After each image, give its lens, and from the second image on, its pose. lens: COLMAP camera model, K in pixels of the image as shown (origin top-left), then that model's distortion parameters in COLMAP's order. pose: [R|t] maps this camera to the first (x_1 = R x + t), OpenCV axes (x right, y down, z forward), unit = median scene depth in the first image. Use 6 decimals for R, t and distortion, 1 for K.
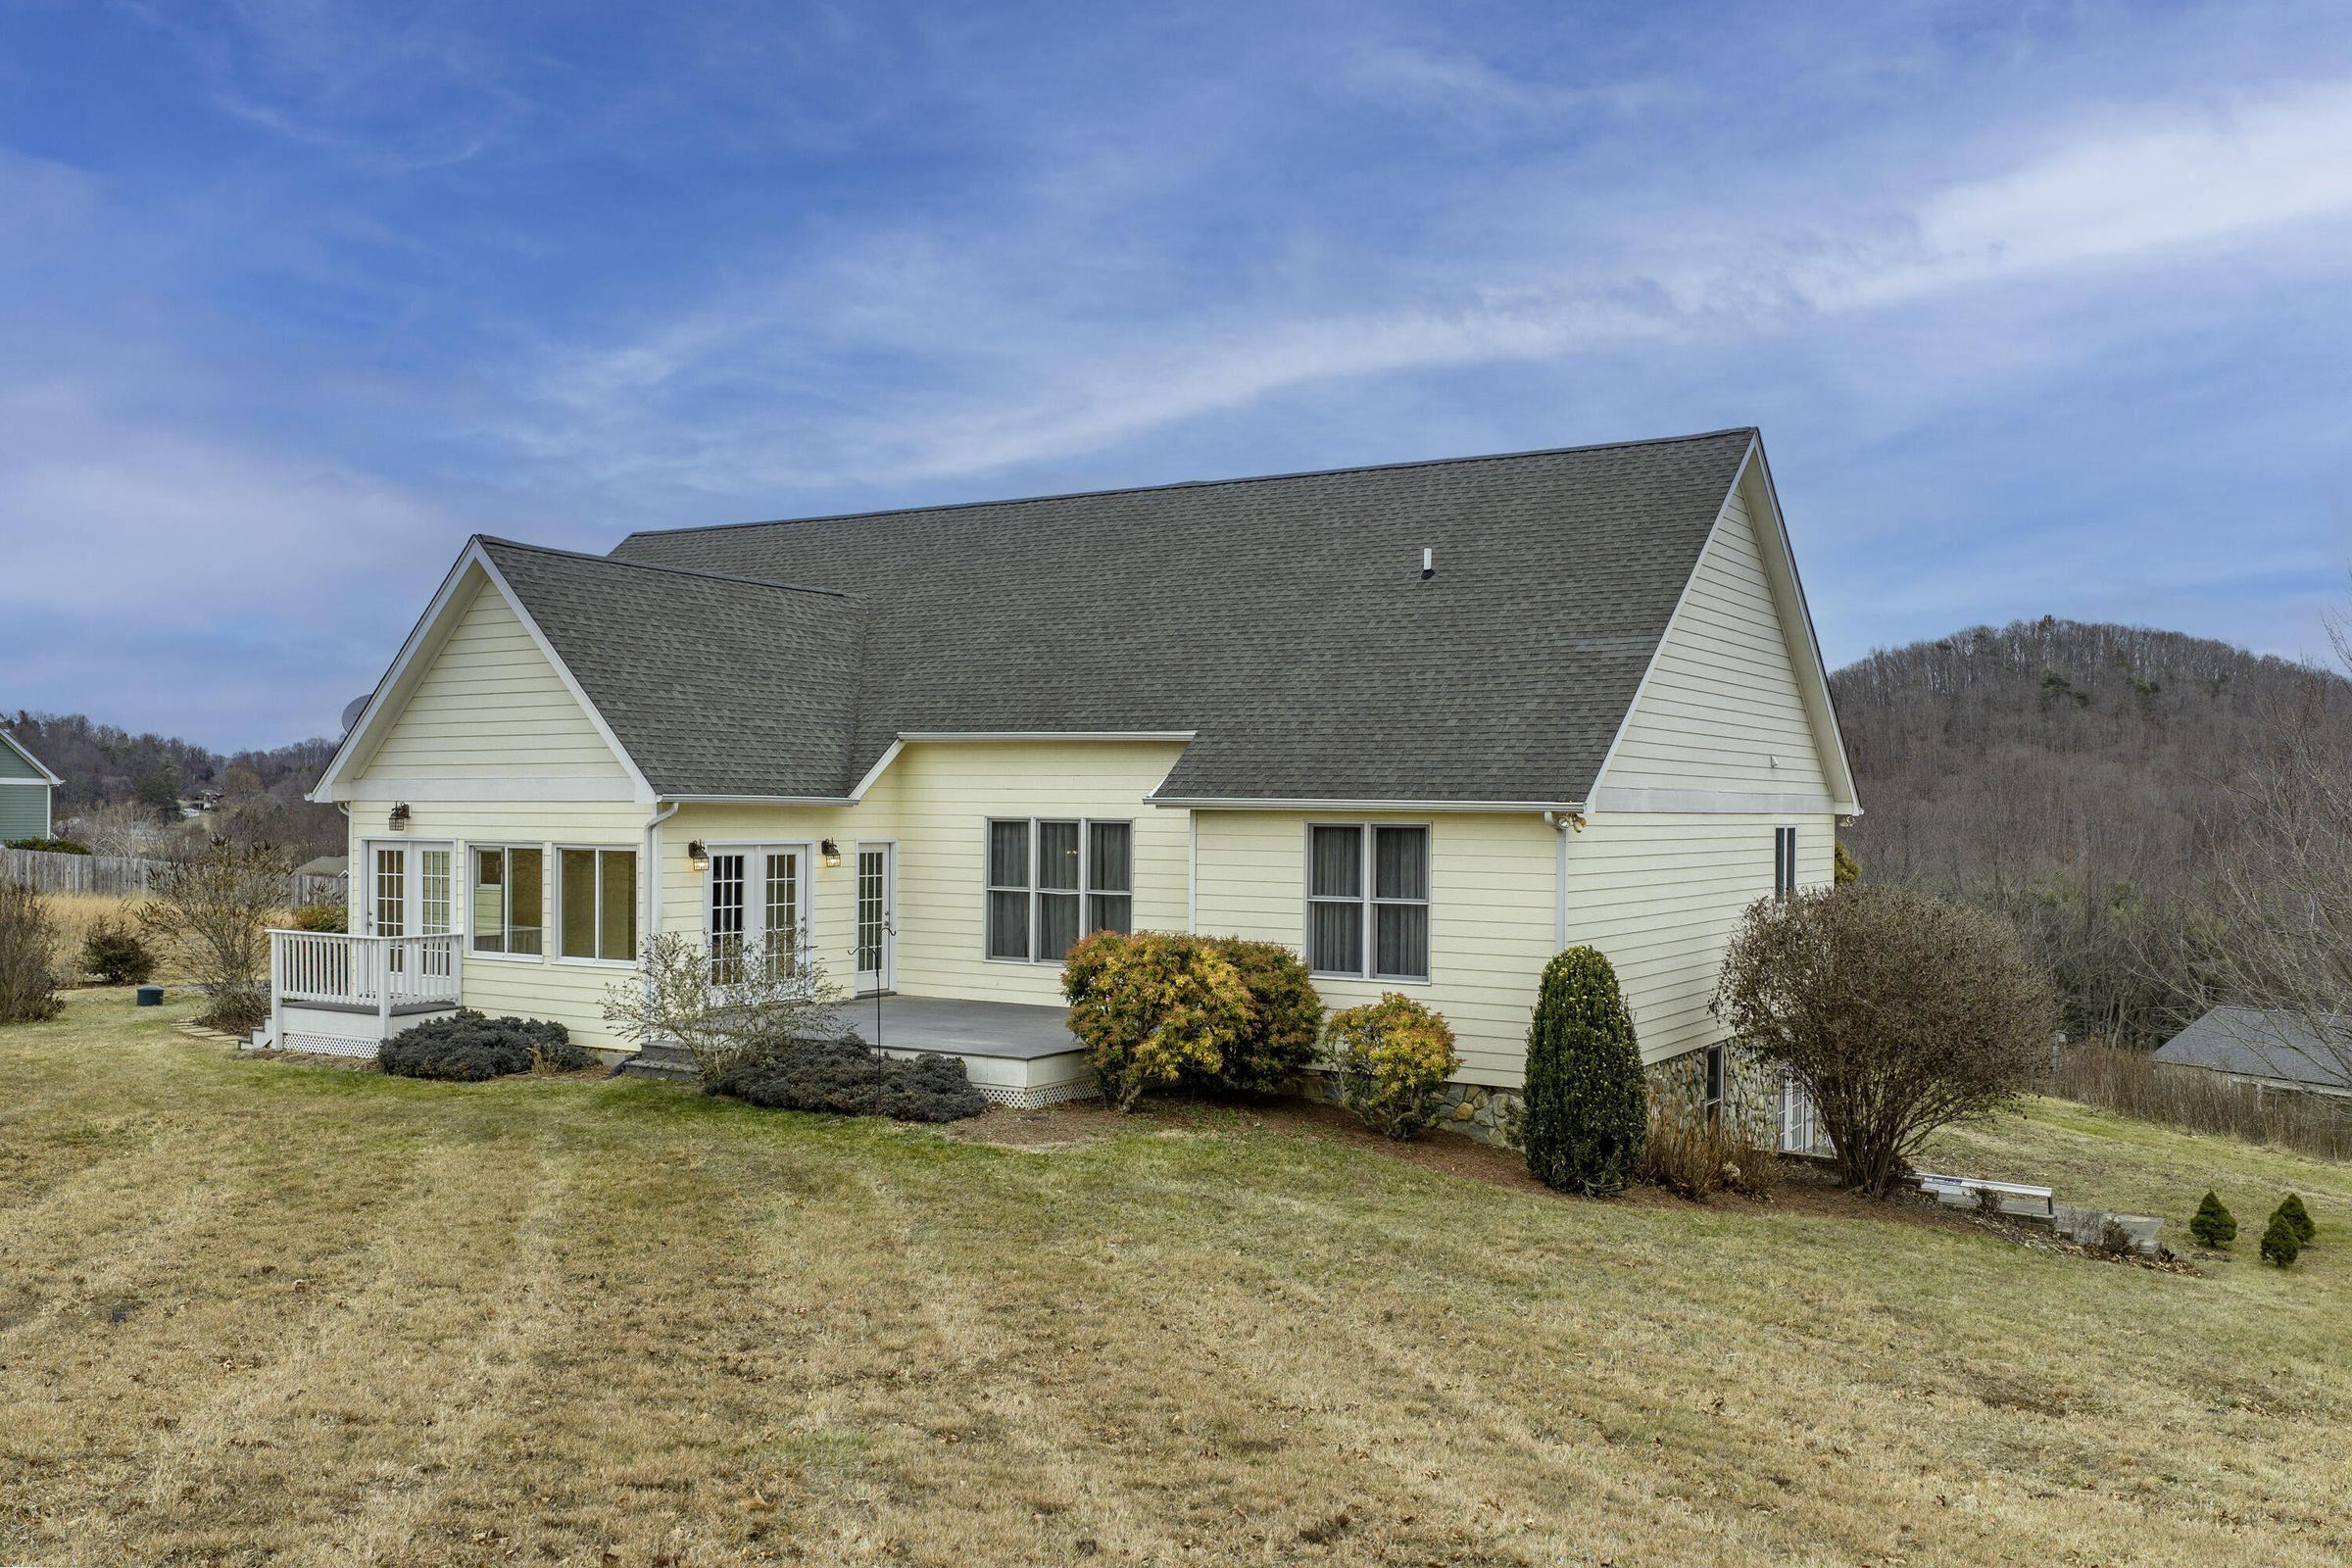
lens RADIAL K [[1967.6, 0, 1177.0], [0, 1967.6, 785.6], [0, 0, 1]] dist [0.026918, -0.006982]
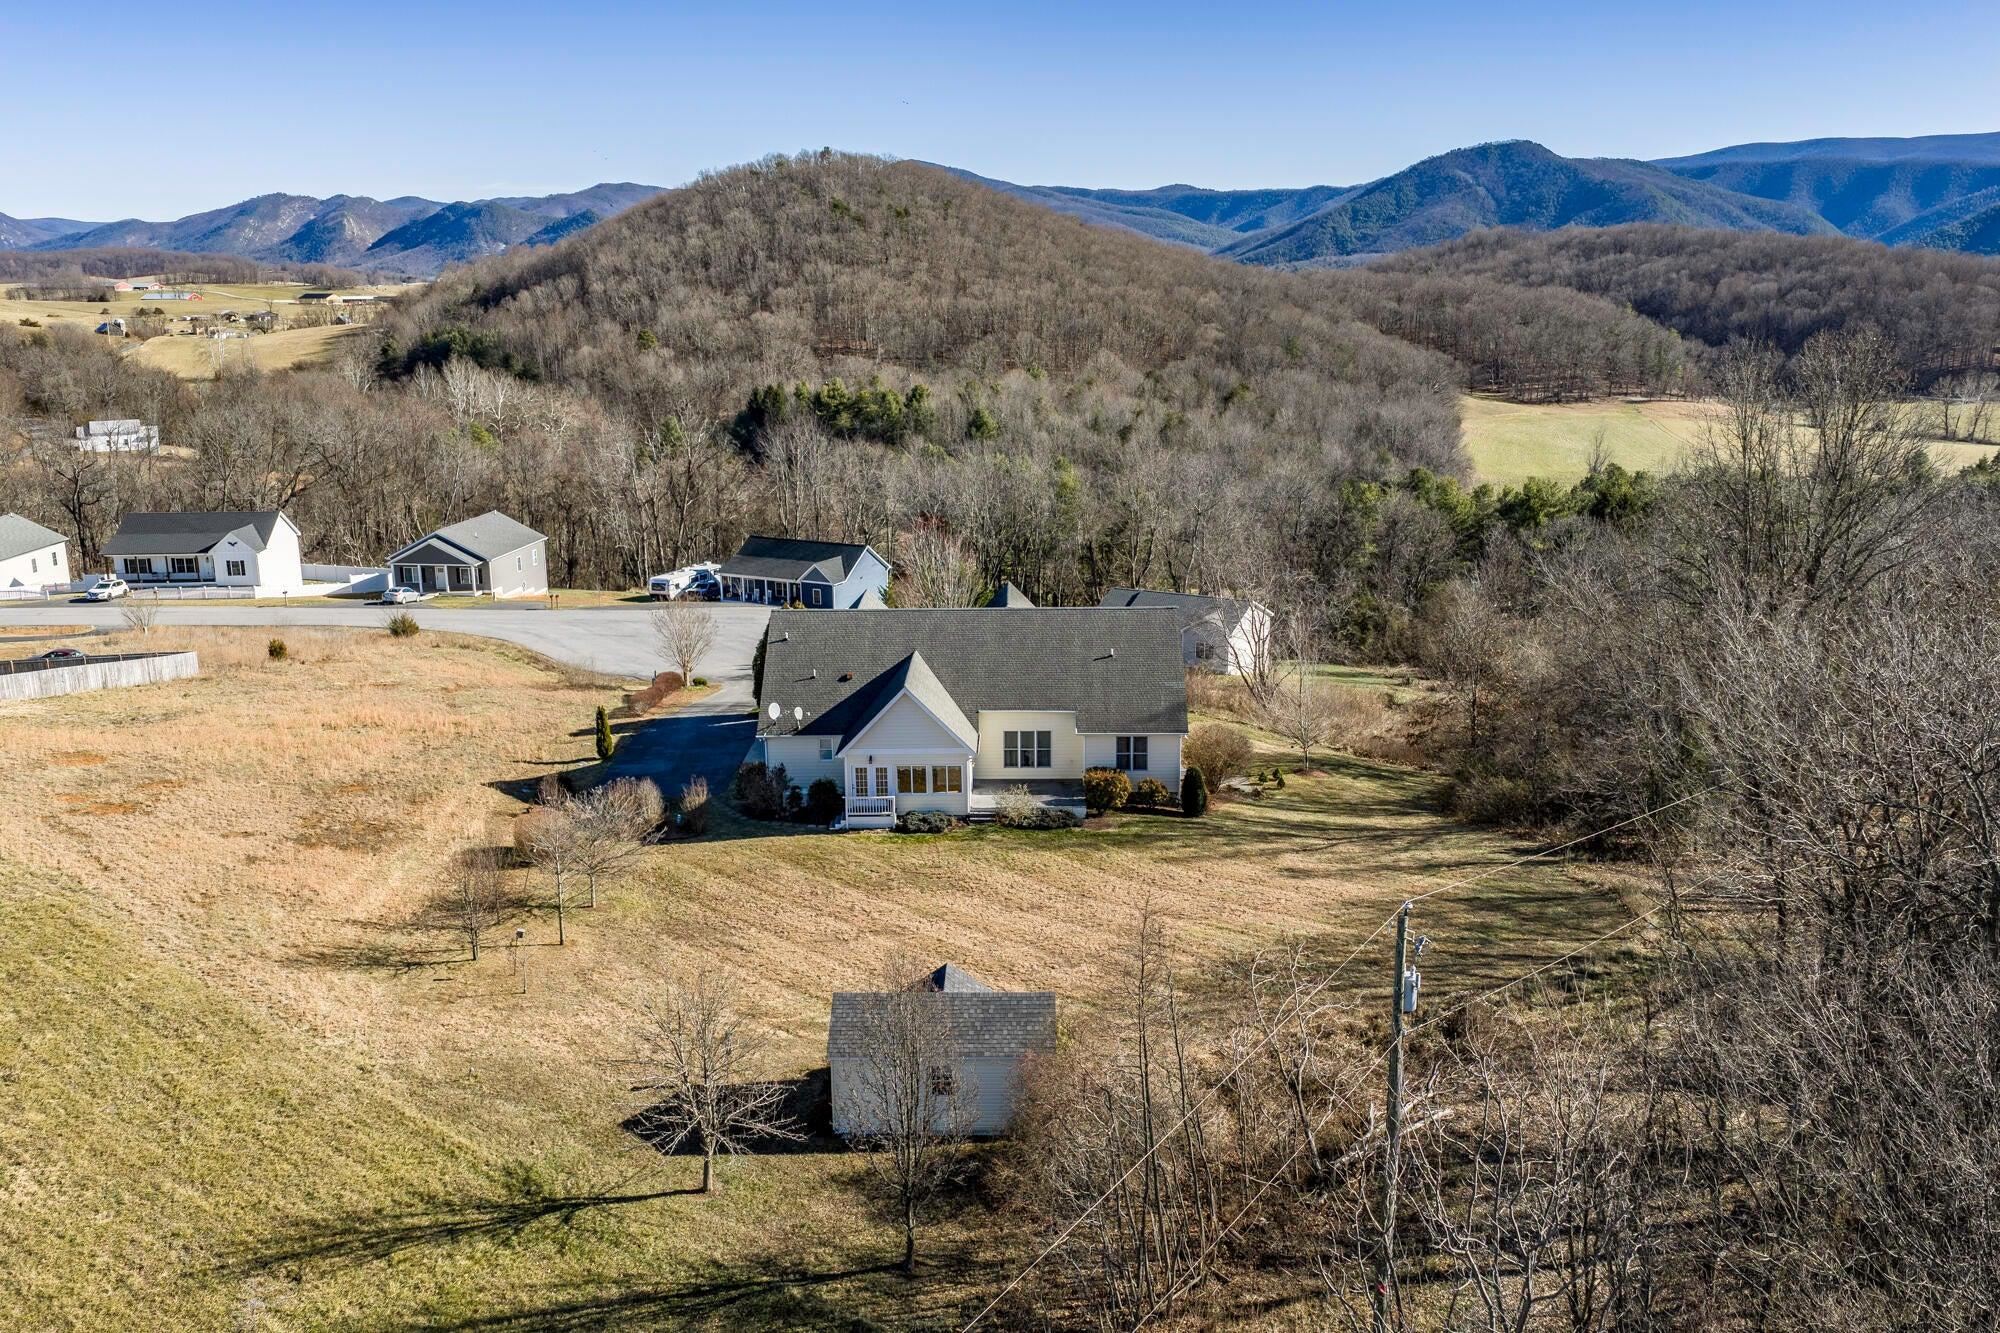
lens RADIAL K [[1673.1, 0, 996.4], [0, 1673.1, 663.4], [0, 0, 1]] dist [0.026918, -0.006982]
pose [[0.860025, -0.139823, 0.490720, -1.685669], [0.015529, 0.968449, 0.248729, -0.918810], [-0.510015, -0.206293, 0.835061, -1.632057]]
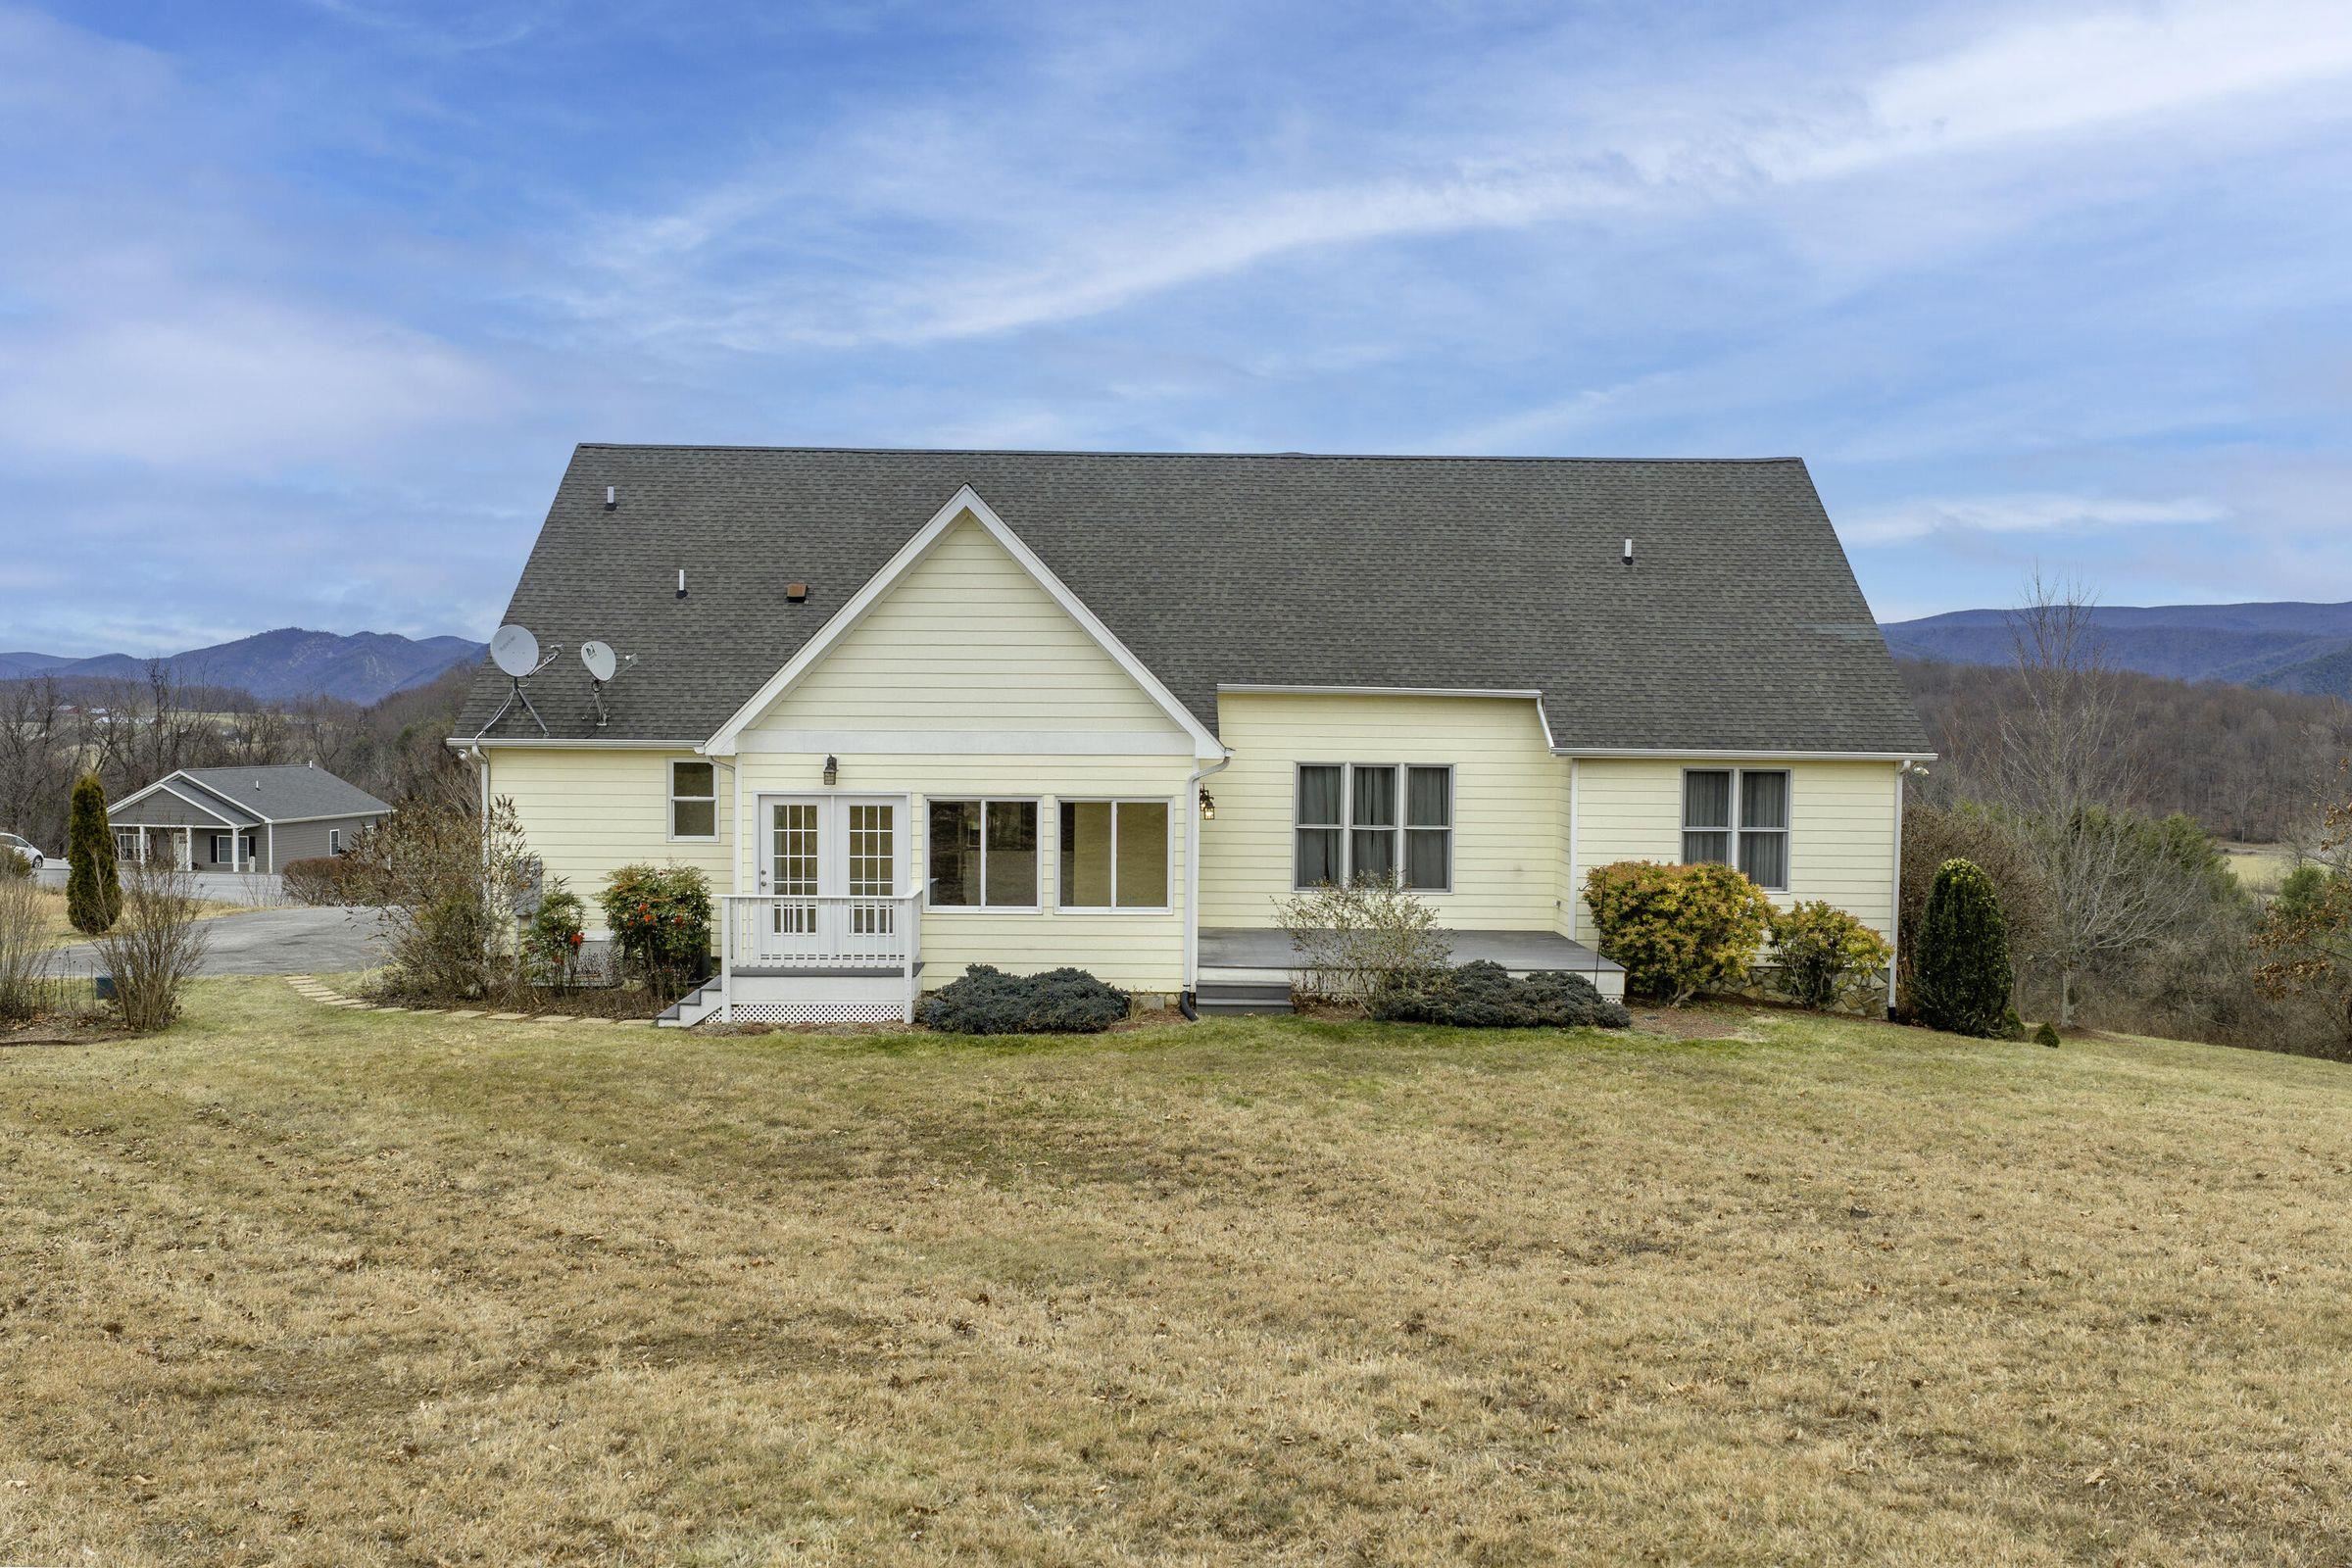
lens RADIAL K [[1967.6, 0, 1189.6], [0, 1967.6, 799.5], [0, 0, 1]] dist [0.026918, -0.006982]
pose [[0.842006, -0.022102, 0.539016, -0.772282], [-0.008229, 0.998518, 0.053798, -0.022923], [-0.539406, -0.049734, 0.840576, 0.109677]]
